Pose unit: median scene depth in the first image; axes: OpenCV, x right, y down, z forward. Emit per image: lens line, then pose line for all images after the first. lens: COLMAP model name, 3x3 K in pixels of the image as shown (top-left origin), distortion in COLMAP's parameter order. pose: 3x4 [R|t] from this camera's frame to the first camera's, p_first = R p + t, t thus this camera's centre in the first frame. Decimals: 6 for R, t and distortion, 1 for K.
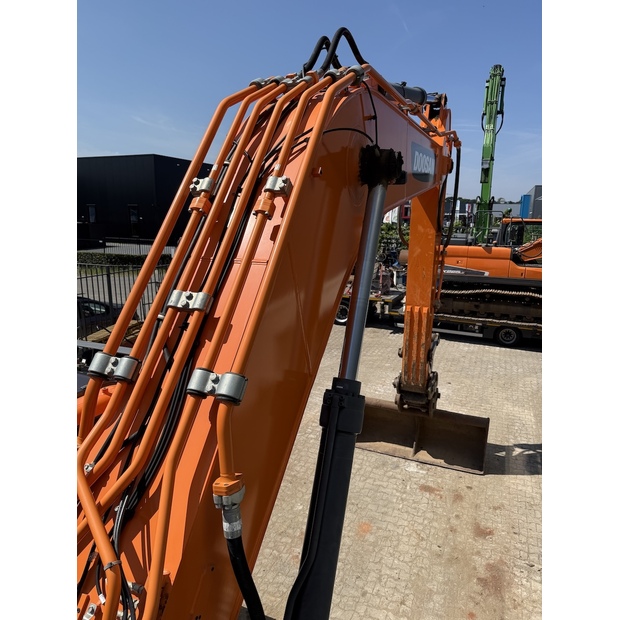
lens RADIAL K [[441.7, 0, 308.3], [0, 441.7, 307.3], [0, 0, 1]] dist [0.009243, -0.021603]
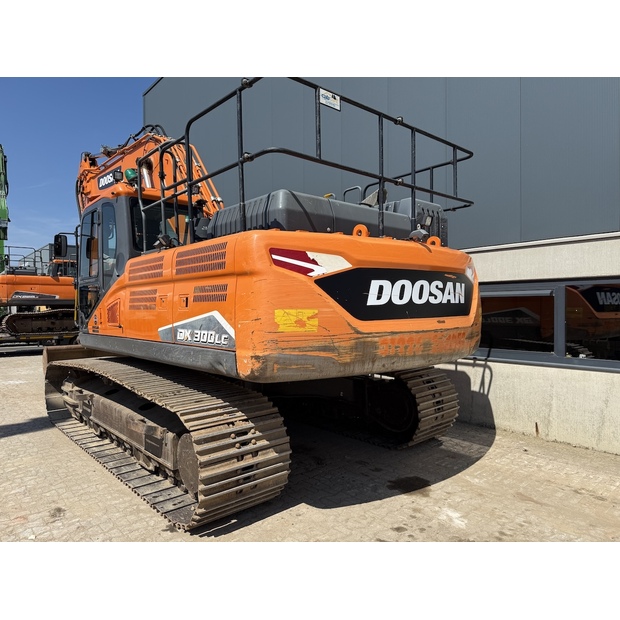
lens RADIAL K [[441.7, 0, 308.3], [0, 441.7, 307.3], [0, 0, 1]] dist [0.009243, -0.021603]
pose [[0.431527, -0.015658, 0.901964, -0.762058], [0.202508, 0.976012, -0.079942, 0.352723], [-0.879076, 0.217152, 0.424347, -0.302000]]
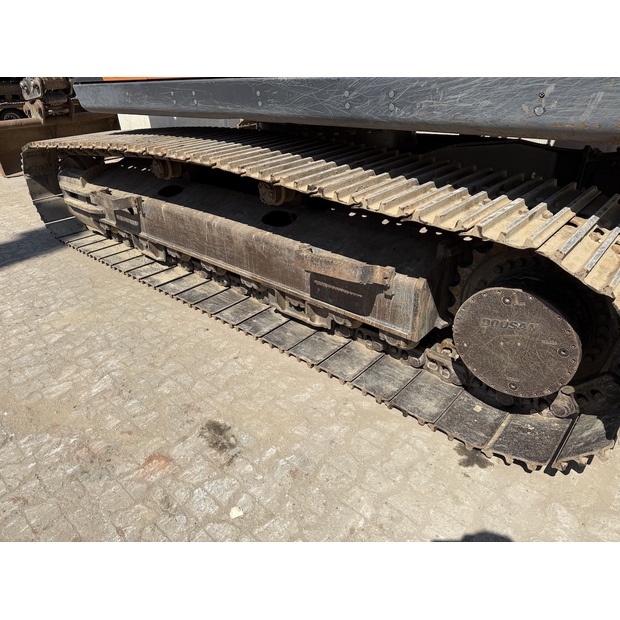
lens RADIAL K [[441.7, 0, 308.3], [0, 441.7, 307.3], [0, 0, 1]] dist [0.009243, -0.021603]
pose [[0.324472, -0.473541, 0.818826, -0.605710], [0.237669, 0.878706, 0.413991, 0.318127], [-0.915550, 0.060281, 0.397662, 0.041207]]
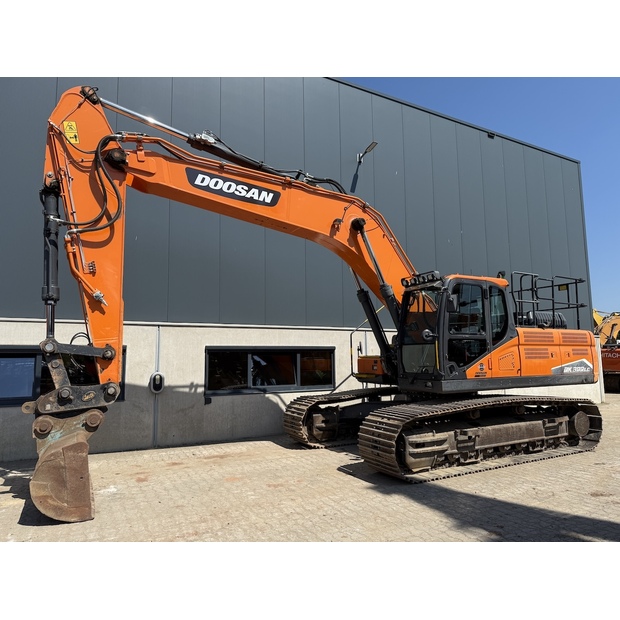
lens RADIAL K [[434.3, 0, 307.2], [0, 434.3, 307.9], [0, 0, 1]] dist [0.084172, -0.117912]
pose [[-0.782884, 0.071210, 0.618079, -0.562300], [0.132946, 0.989630, 0.054379, 0.016758], [-0.607797, 0.124744, -0.784233, 1.268455]]
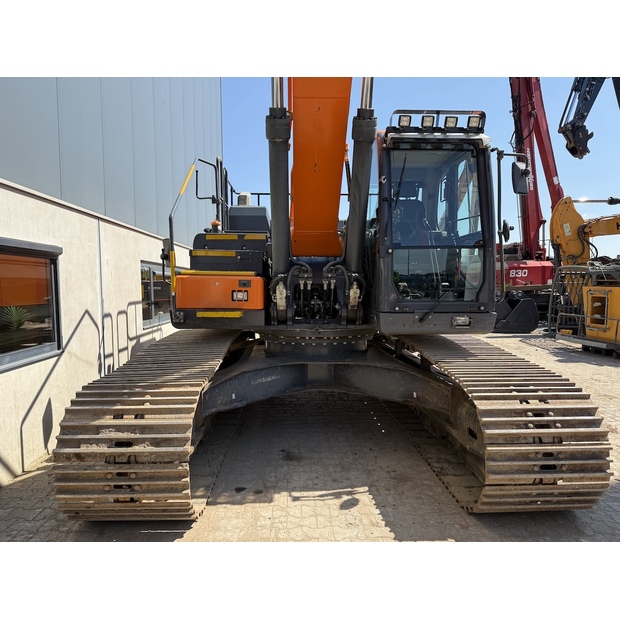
lens RADIAL K [[434.3, 0, 307.2], [0, 434.3, 307.9], [0, 0, 1]] dist [0.084172, -0.117912]
pose [[-0.904475, 0.022001, -0.425959, 0.203729], [-0.089749, 0.966493, 0.240492, 0.139835], [0.416978, 0.255748, -0.872194, 0.775755]]
